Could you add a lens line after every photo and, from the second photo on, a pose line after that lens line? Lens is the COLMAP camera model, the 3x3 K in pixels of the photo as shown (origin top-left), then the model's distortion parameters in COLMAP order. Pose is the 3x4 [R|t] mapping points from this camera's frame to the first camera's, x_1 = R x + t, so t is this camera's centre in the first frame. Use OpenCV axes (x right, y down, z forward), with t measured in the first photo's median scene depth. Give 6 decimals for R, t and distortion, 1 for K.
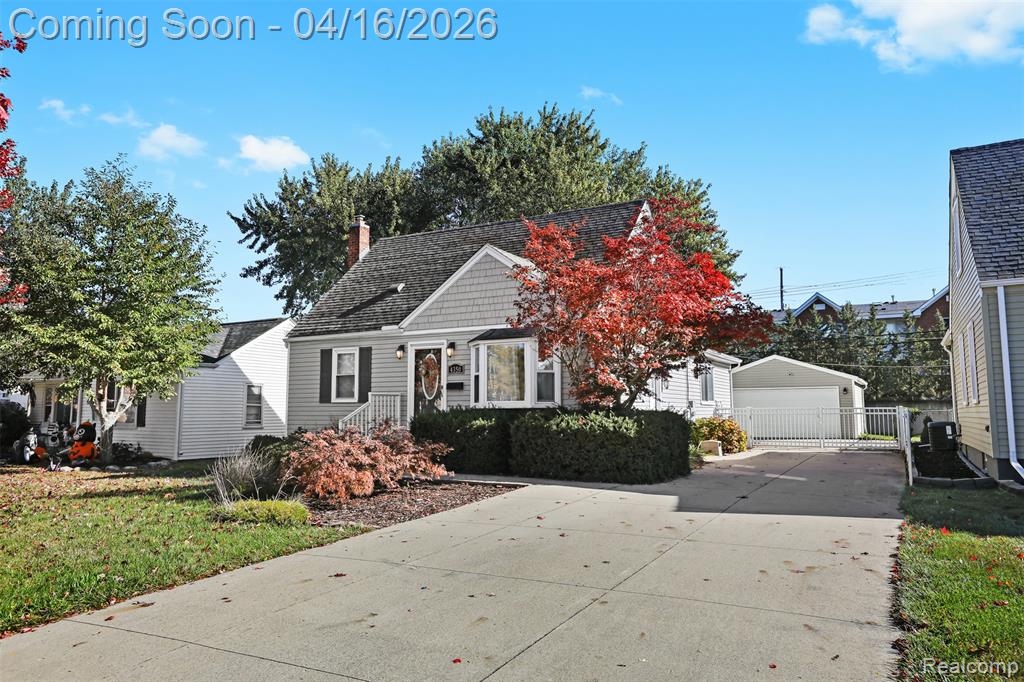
lens RADIAL K [[698.7, 0, 512.0], [0, 698.7, 341.0], [0, 0, 1]] dist [-0.005106, -0.001018]
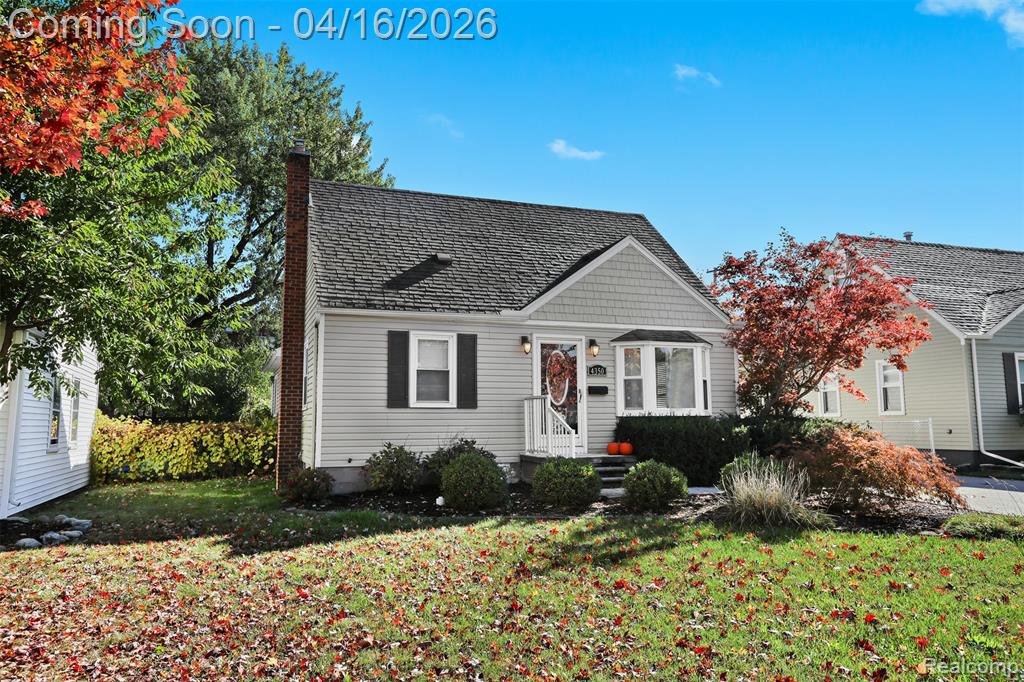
lens RADIAL K [[756.6, 0, 512.0], [0, 756.6, 341.0], [0, 0, 1]] dist [0.000193, 0.001672]
pose [[0.652511, 0.083878, 0.753123, -0.827390], [-0.070767, 0.996257, -0.049643, 0.055610], [-0.754467, -0.020904, 0.656005, 0.449148]]
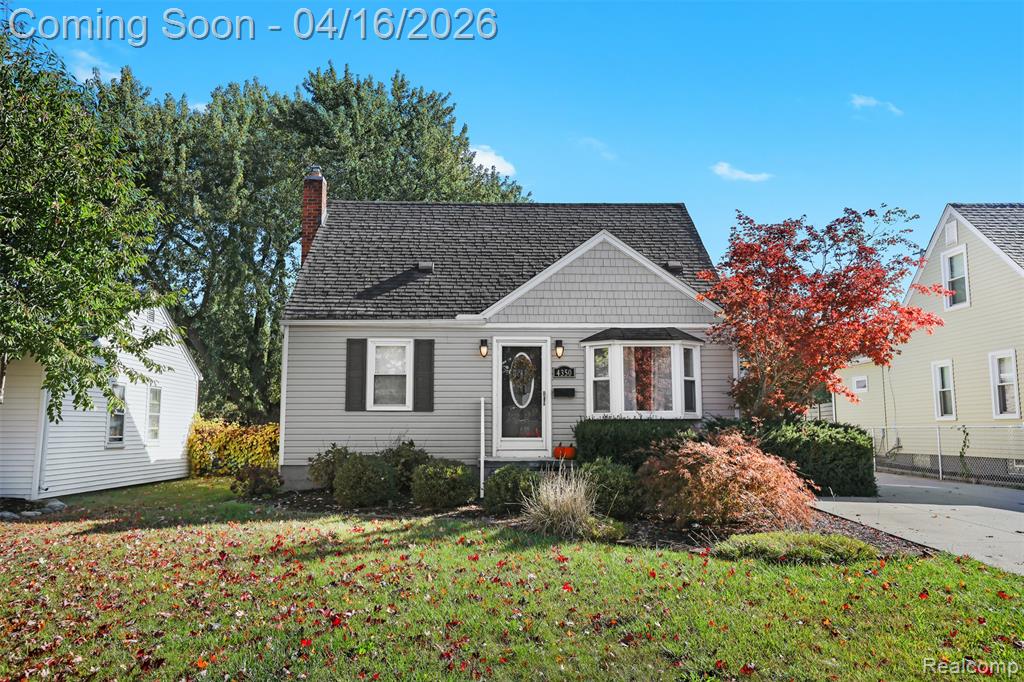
lens RADIAL K [[772.0, 0, 512.0], [0, 772.0, 341.0], [0, 0, 1]] dist [-0.027804, -0.001477]
pose [[0.864378, 0.061052, 0.499122, -0.578435], [-0.052067, 0.998133, -0.031919, 0.034274], [-0.500139, 0.001602, 0.865944, 0.219704]]
